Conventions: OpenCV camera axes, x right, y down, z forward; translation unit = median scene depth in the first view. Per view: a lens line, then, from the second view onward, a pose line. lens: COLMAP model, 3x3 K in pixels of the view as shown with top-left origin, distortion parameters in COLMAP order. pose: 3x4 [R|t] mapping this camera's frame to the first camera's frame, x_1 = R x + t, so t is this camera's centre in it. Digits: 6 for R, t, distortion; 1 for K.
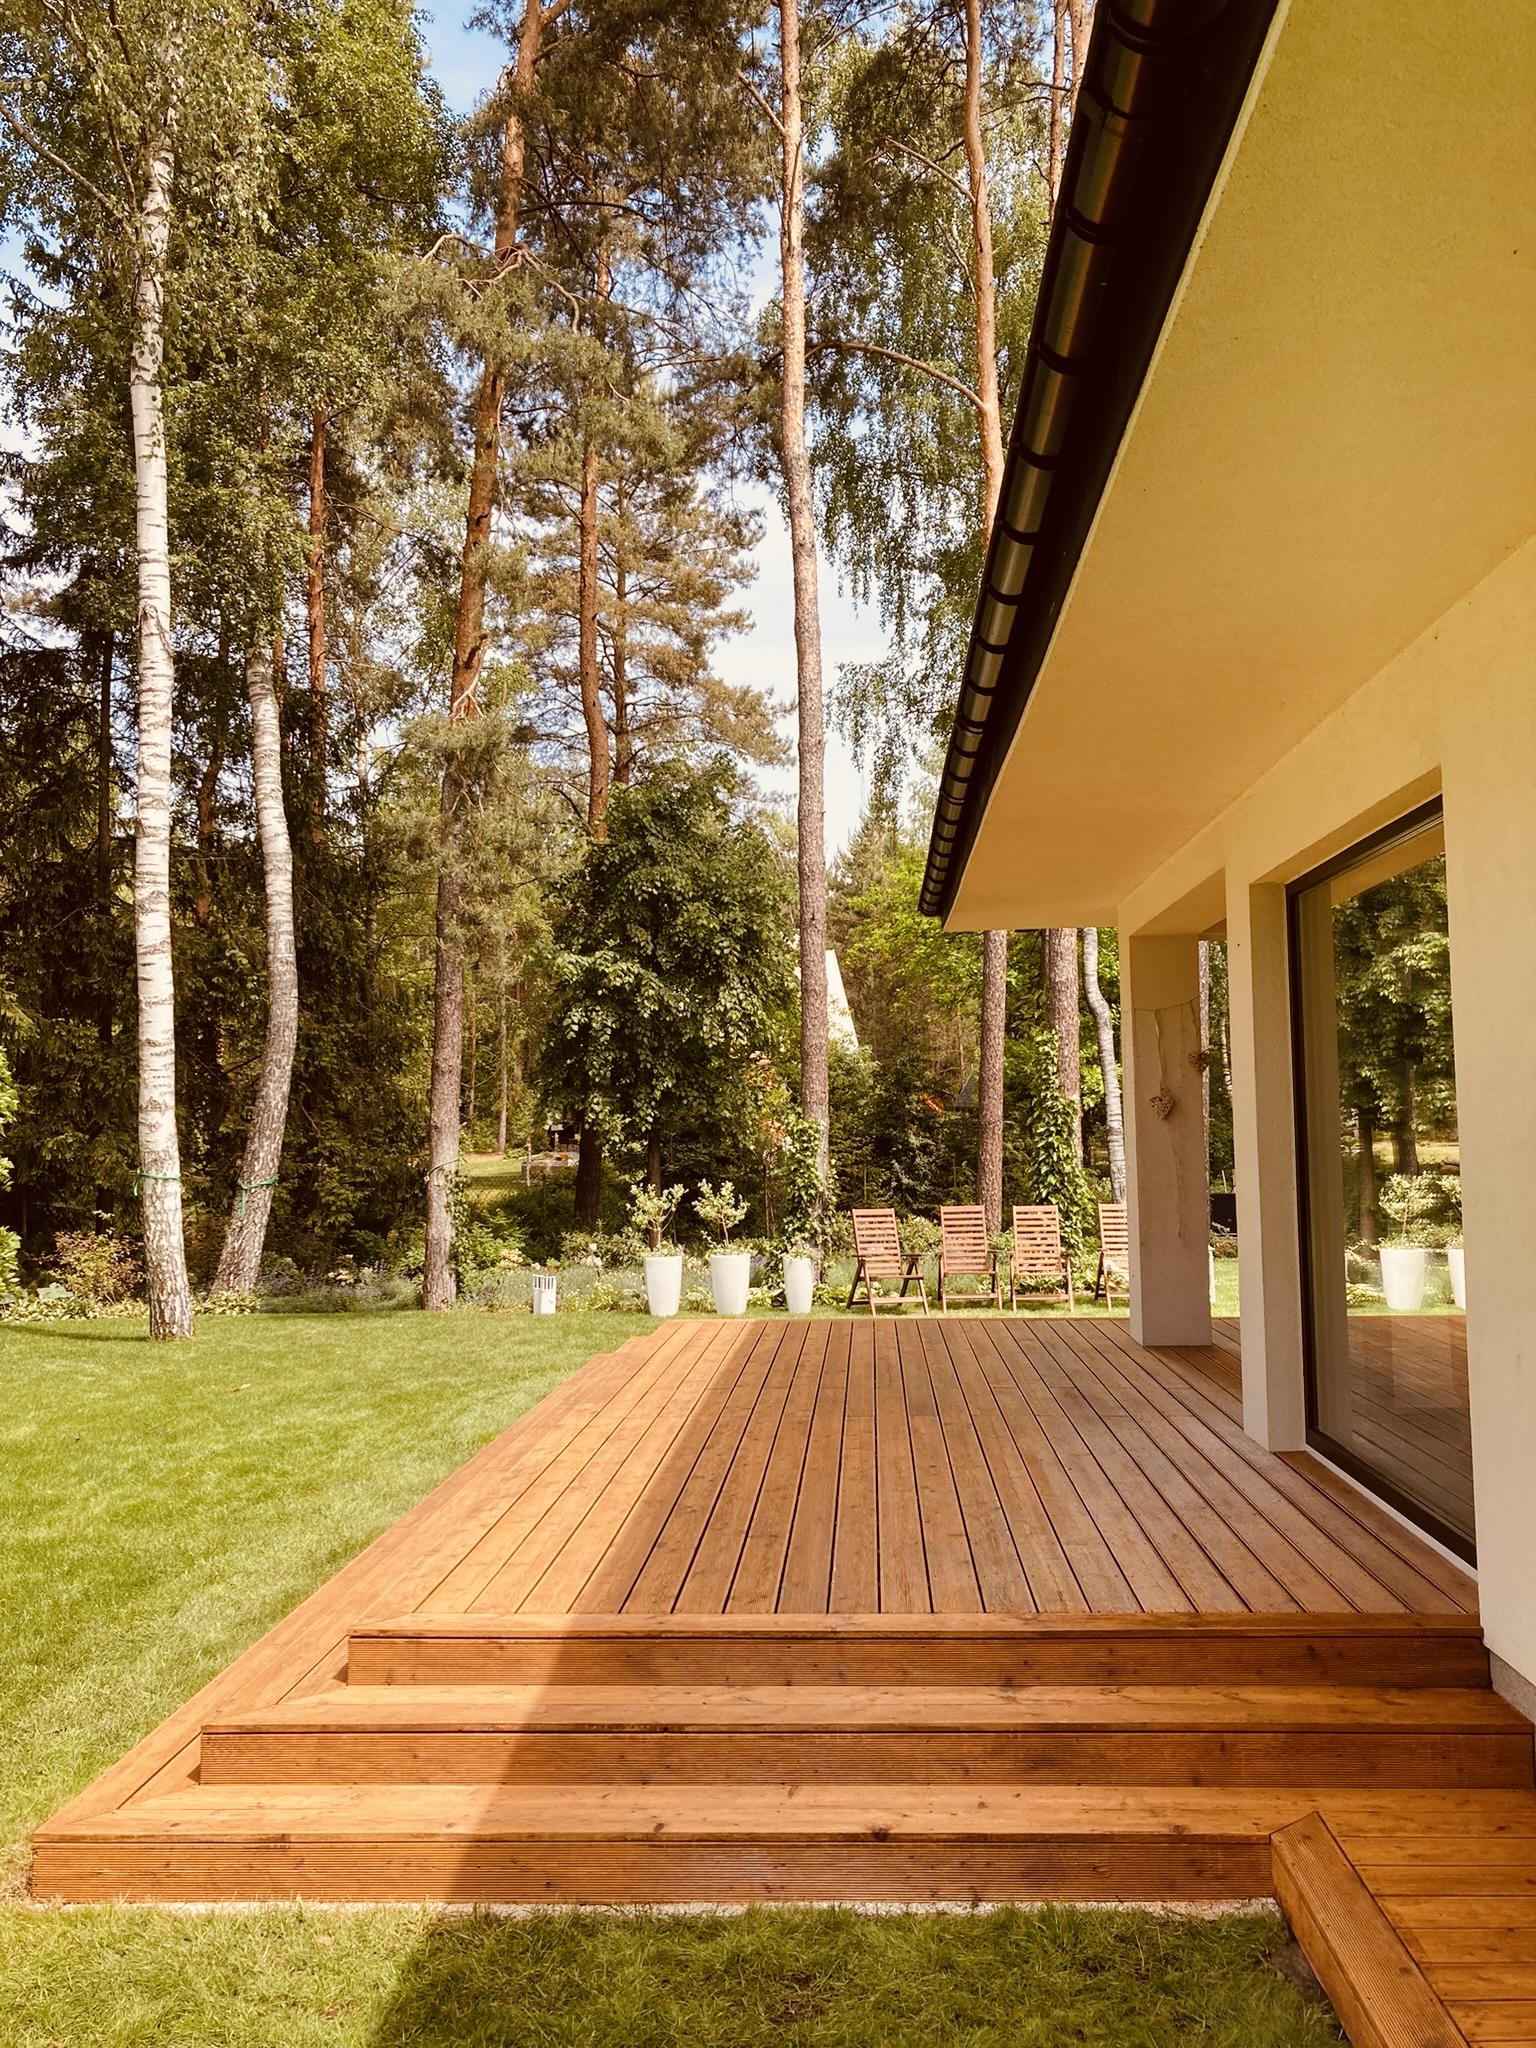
lens RADIAL K [[1635.2, 0, 768.0], [0, 1635.2, 1024.0], [0, 0, 1]] dist [0.011200, 0.002765]
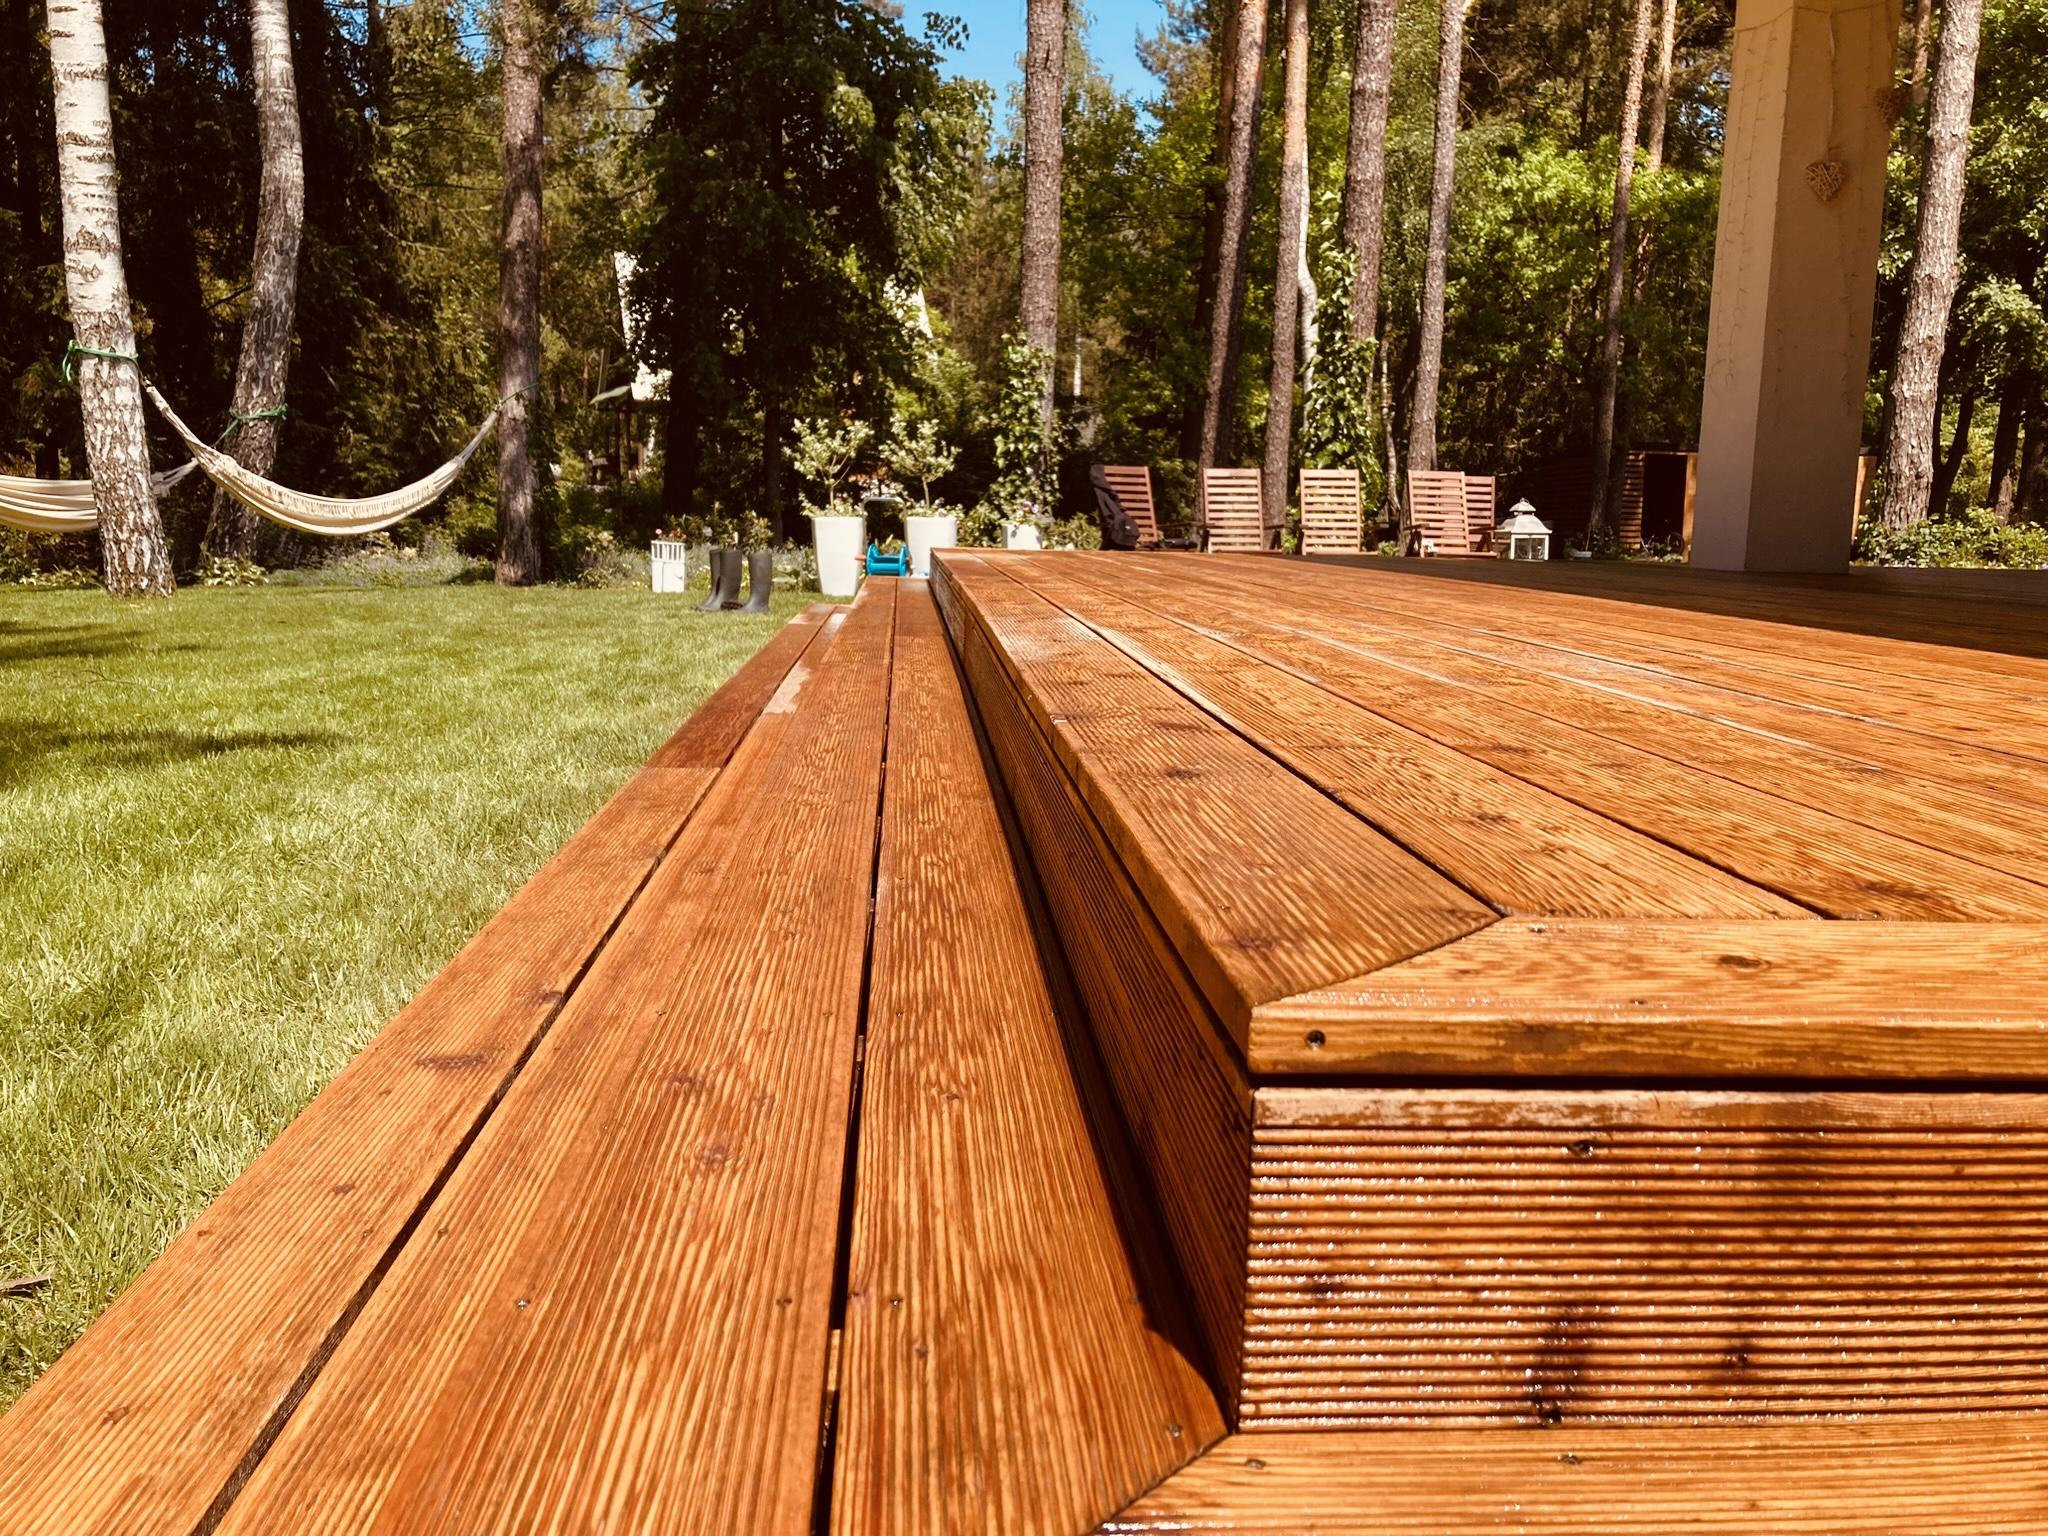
lens RADIAL K [[1635.2, 0, 1024.0], [0, 1635.2, 768.0], [0, 0, 1]] dist [0.011200, 0.002765]
pose [[0.989992, 0.024213, 0.139027, -0.080766], [-0.054361, 0.974576, 0.217364, 0.086427], [-0.130230, -0.222747, 0.966139, 0.242381]]
